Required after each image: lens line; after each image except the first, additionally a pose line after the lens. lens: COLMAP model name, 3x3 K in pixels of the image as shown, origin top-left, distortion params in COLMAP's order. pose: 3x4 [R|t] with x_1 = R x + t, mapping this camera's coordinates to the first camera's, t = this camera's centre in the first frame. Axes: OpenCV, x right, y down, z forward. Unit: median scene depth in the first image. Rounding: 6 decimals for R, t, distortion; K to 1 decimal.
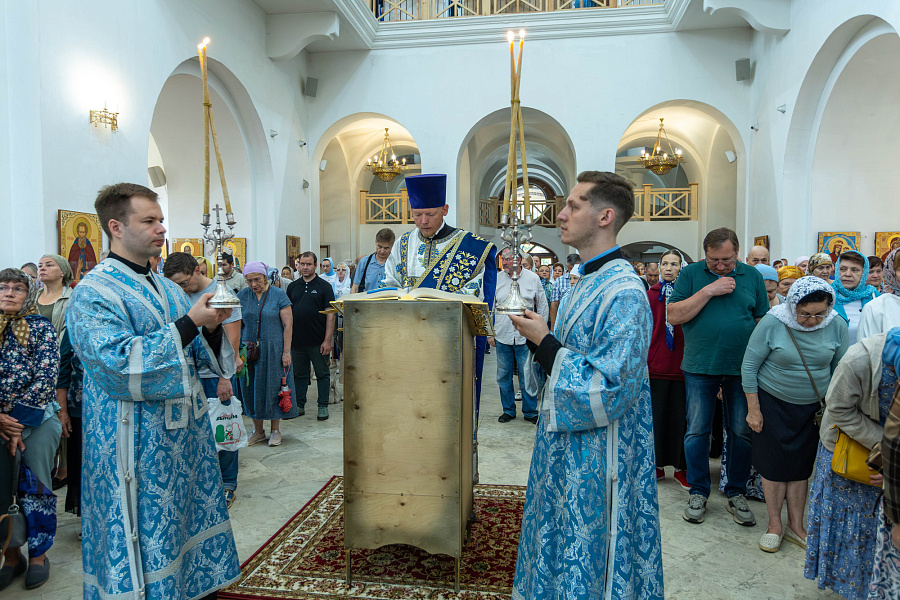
lens RADIAL K [[603.1, 0, 449.1], [0, 603.1, 310.0], [0, 0, 1]] dist [-0.037788, 0.003080]
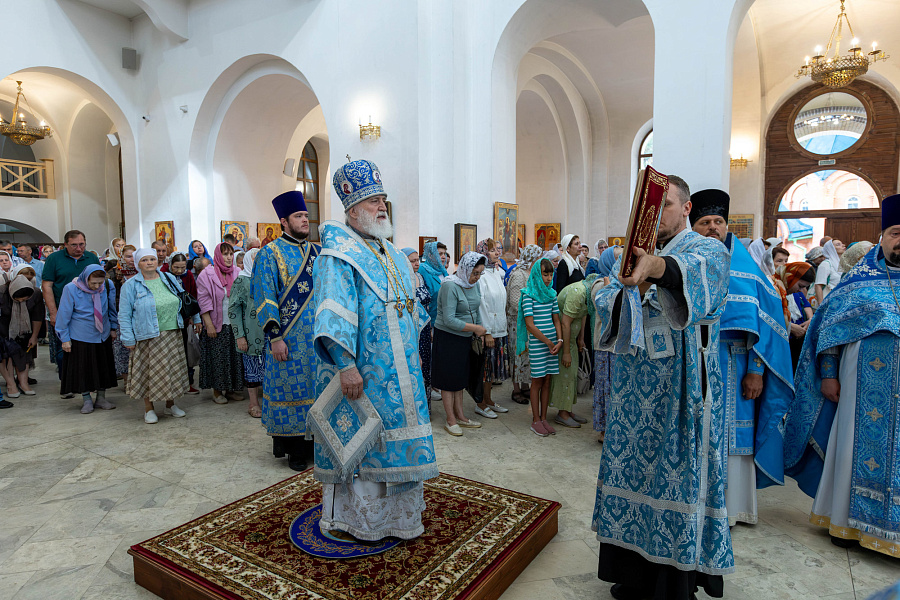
lens RADIAL K [[551.5, 0, 450.0], [0, 551.5, 300.0], [0, 0, 1]] dist [-0.000717, 0.001333]
pose [[0.399780, -0.084013, 0.912753, -0.172324], [0.059830, 0.996059, 0.065476, -0.012746], [-0.914656, 0.028434, 0.403231, 0.099239]]
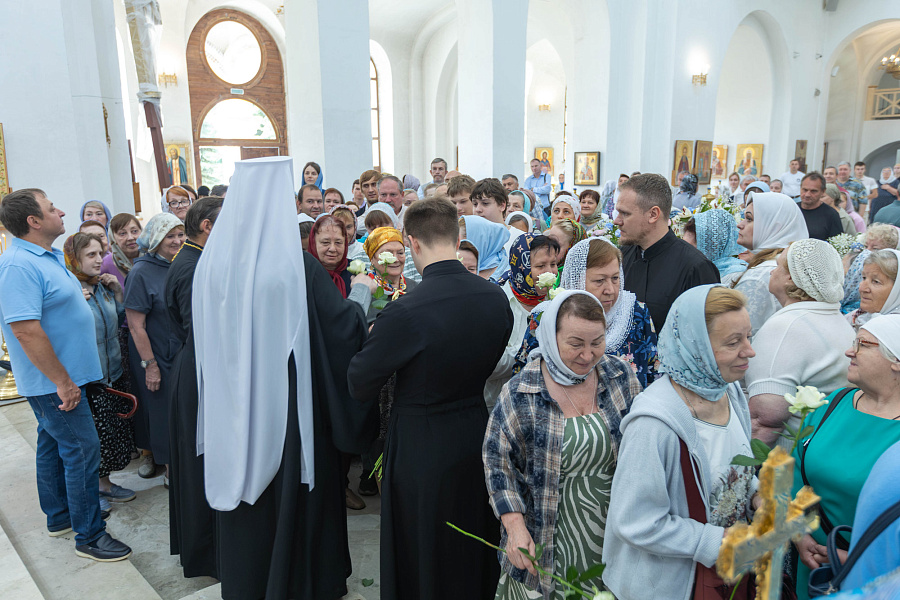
lens RADIAL K [[679.7, 0, 450.0], [0, 679.7, 300.0], [0, 0, 1]] dist [0.005067, -0.006099]
pose [[0.793433, 0.119489, -0.596813, 0.026628], [-0.030023, 0.987030, 0.157701, -0.002226], [0.607917, -0.107206, 0.786730, -0.487556]]
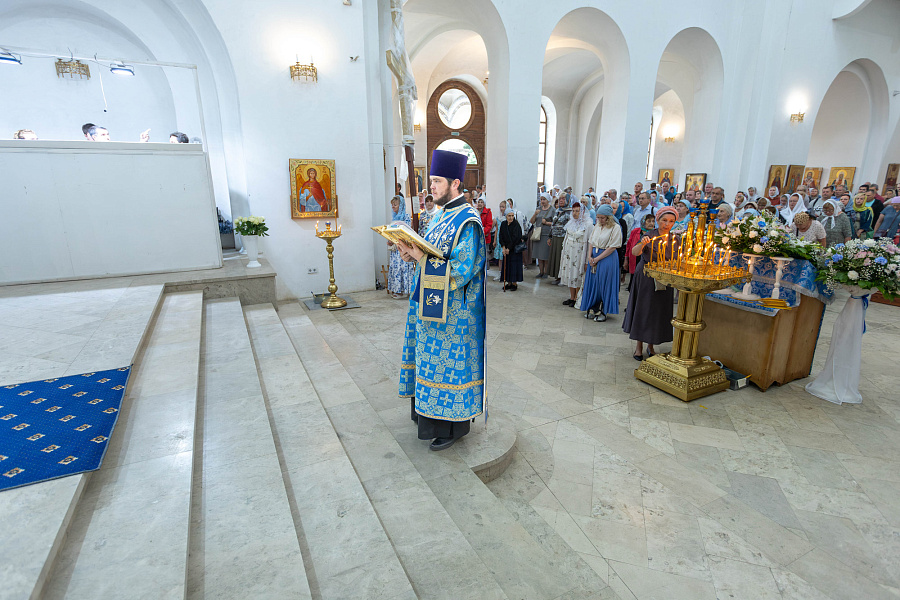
lens RADIAL K [[469.8, 0, 449.3], [0, 469.8, 298.3], [0, 0, 1]] dist [0.000772, -0.000093]
pose [[0.579637, 0.206656, -0.788235, 0.075109], [-0.047048, 0.974182, 0.220809, -0.005951], [0.813515, -0.090905, 0.574395, -0.529800]]
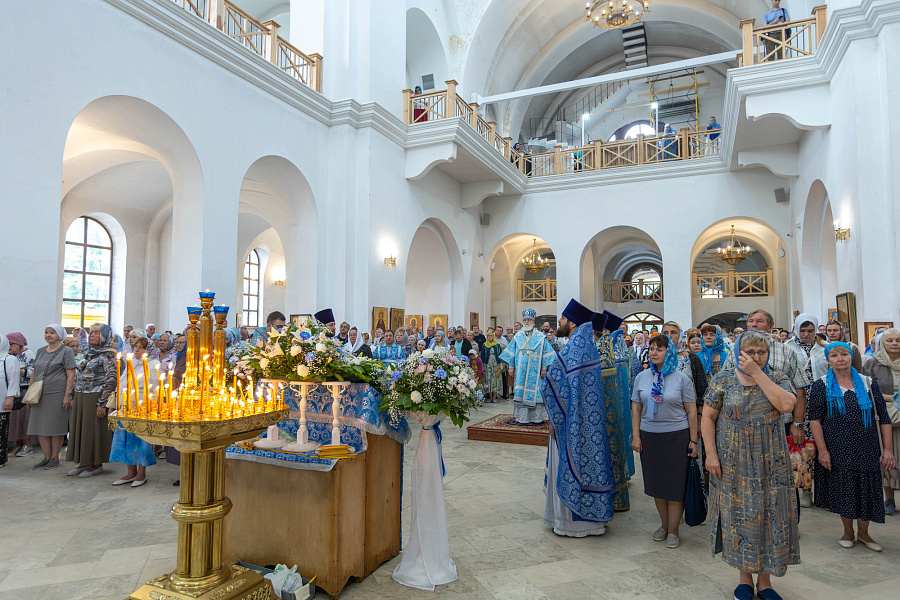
lens RADIAL K [[551.5, 0, 450.0], [0, 551.5, 300.0], [0, 0, 1]] dist [-0.000717, 0.001333]
pose [[0.962719, -0.014078, -0.270137, 0.070909], [-0.018701, 0.992792, -0.118384, 0.017478], [0.269856, 0.119022, 0.955516, -0.402659]]
